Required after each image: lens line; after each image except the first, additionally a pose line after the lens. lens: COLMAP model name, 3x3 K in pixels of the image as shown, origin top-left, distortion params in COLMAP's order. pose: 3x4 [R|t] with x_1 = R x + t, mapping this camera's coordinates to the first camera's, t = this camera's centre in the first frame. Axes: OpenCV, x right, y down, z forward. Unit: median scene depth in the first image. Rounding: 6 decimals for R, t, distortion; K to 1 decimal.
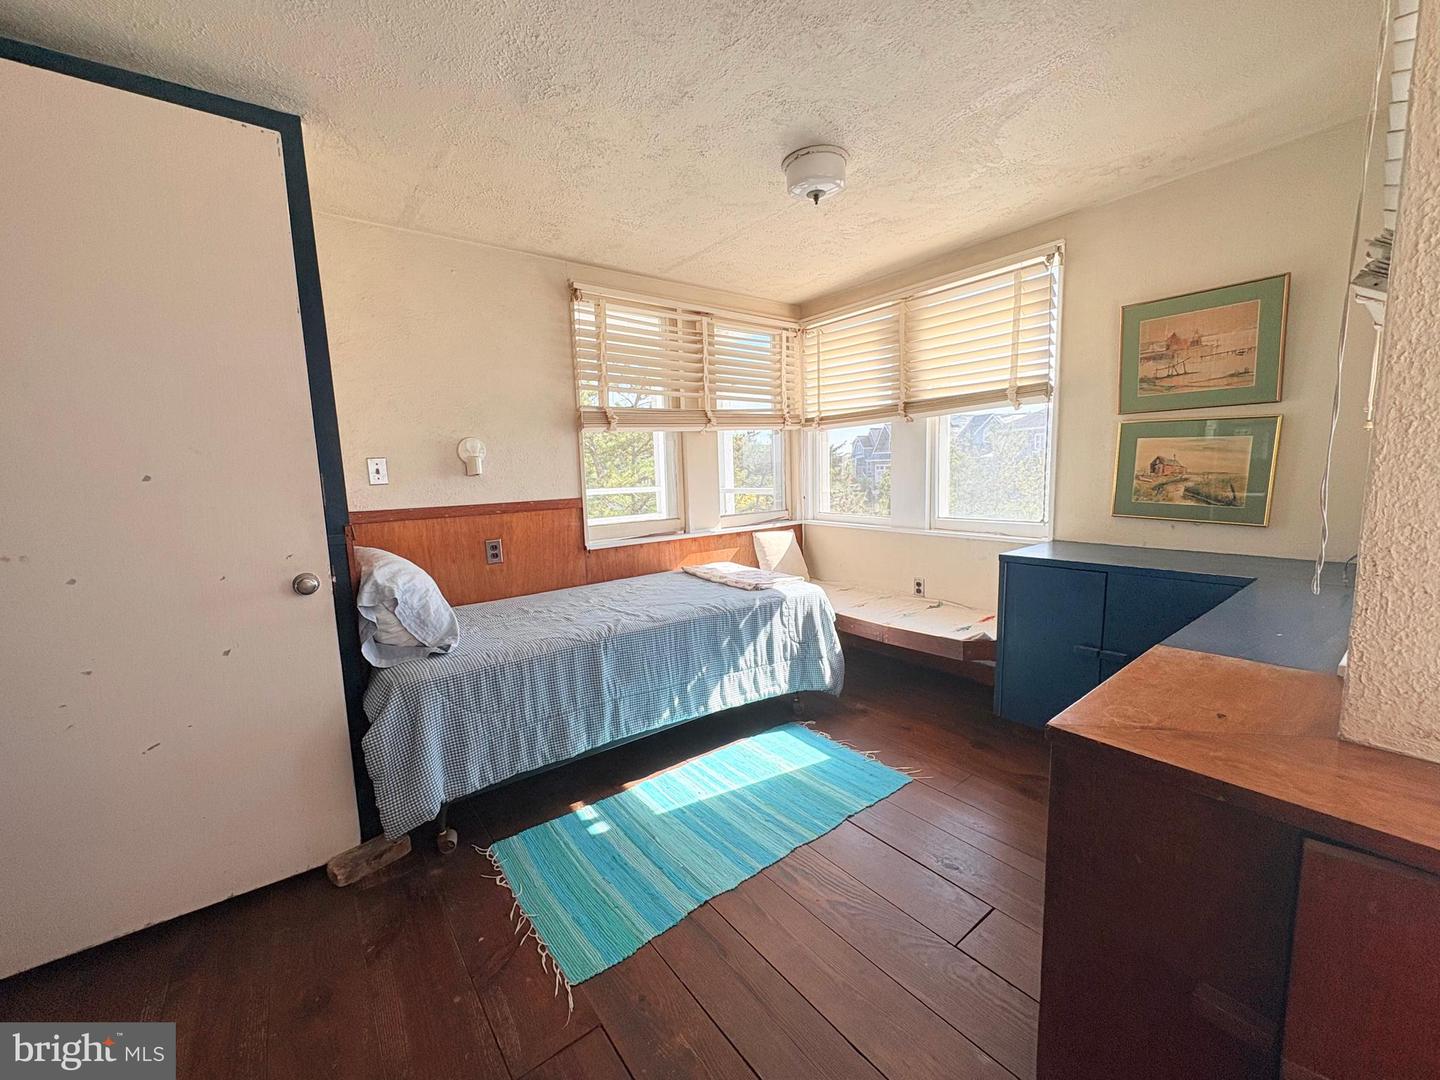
lens RADIAL K [[574.5, 0, 717.1], [0, 574.5, 541.0], [0, 0, 1]] dist [0.003151, 0.000408]
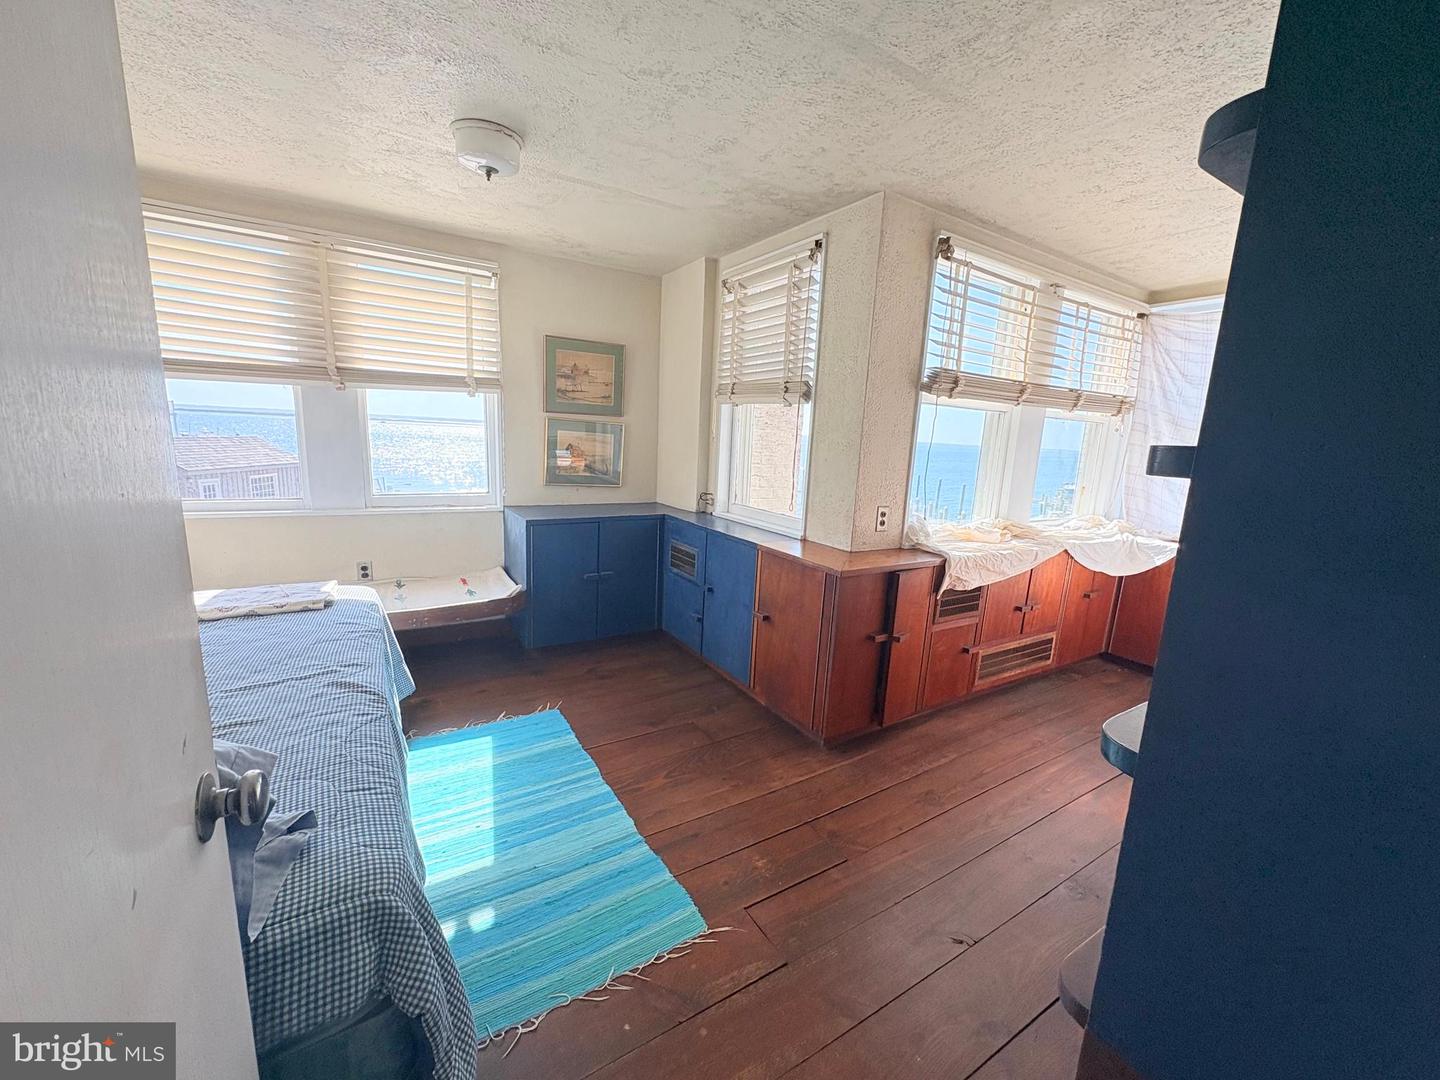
lens RADIAL K [[574.5, 0, 717.7], [0, 574.5, 542.9], [0, 0, 1]] dist [0.003151, 0.000408]
pose [[0.102032, -0.151850, 0.983123, -0.756470], [0.081683, 0.986222, 0.143851, -0.079732], [-0.991422, 0.065627, 0.113029, 0.491291]]
